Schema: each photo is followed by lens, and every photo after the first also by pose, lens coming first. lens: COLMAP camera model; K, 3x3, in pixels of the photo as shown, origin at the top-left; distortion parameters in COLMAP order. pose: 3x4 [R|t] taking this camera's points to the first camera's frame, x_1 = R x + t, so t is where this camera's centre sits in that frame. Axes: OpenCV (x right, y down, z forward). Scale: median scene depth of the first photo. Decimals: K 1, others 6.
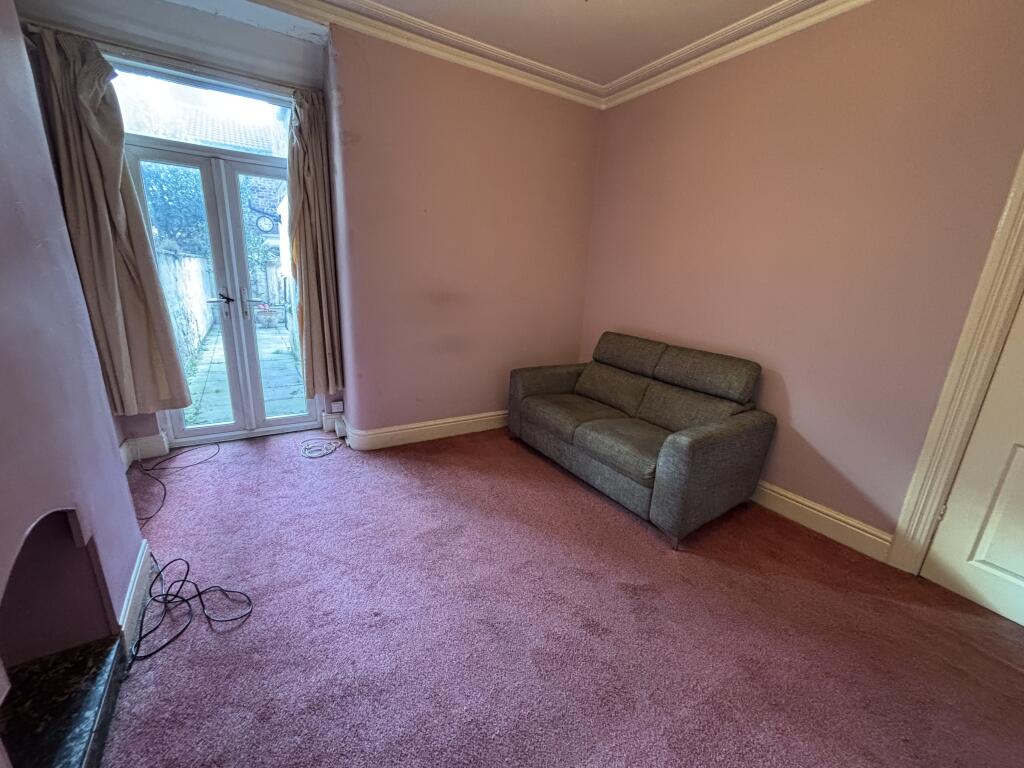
lens RADIAL K [[418.8, 0, 512.0], [0, 418.8, 384.0], [0, 0, 1]] dist [-0.002402, -0.000410]
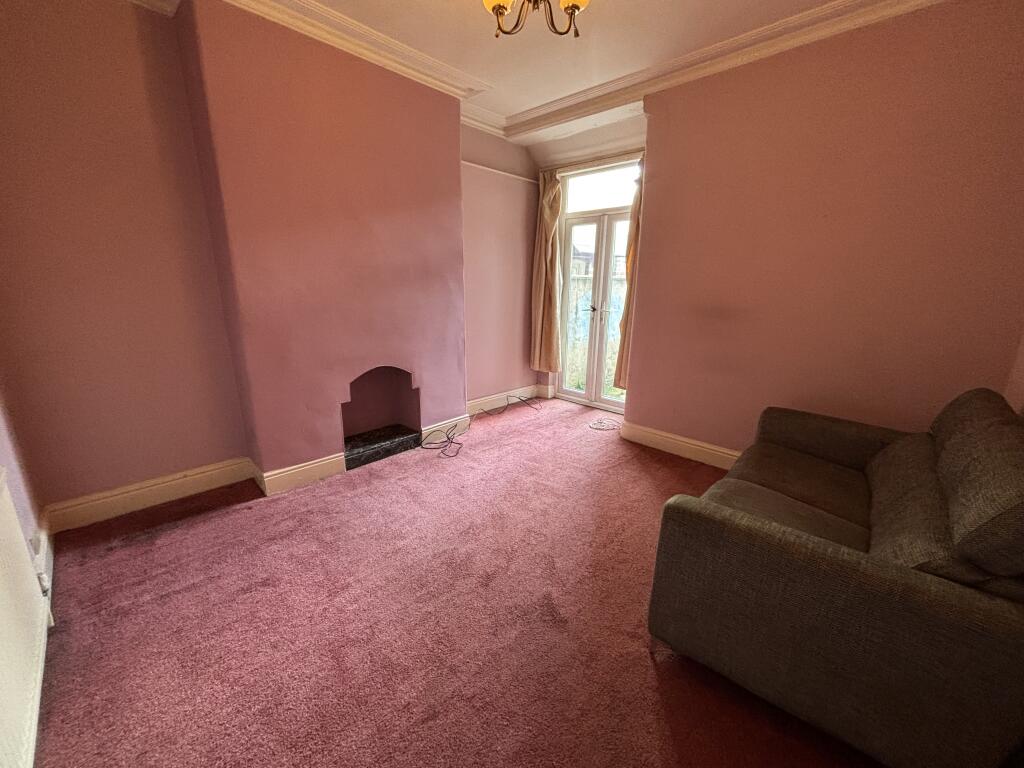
lens RADIAL K [[410.9, 0, 511.2], [0, 410.9, 386.4], [0, 0, 1]] dist [-0.002371, -0.000440]
pose [[0.254975, 0.194001, -0.947286, 0.733691], [-0.260790, 0.957160, 0.125828, -0.050301], [0.931116, 0.214960, 0.294645, 0.384915]]
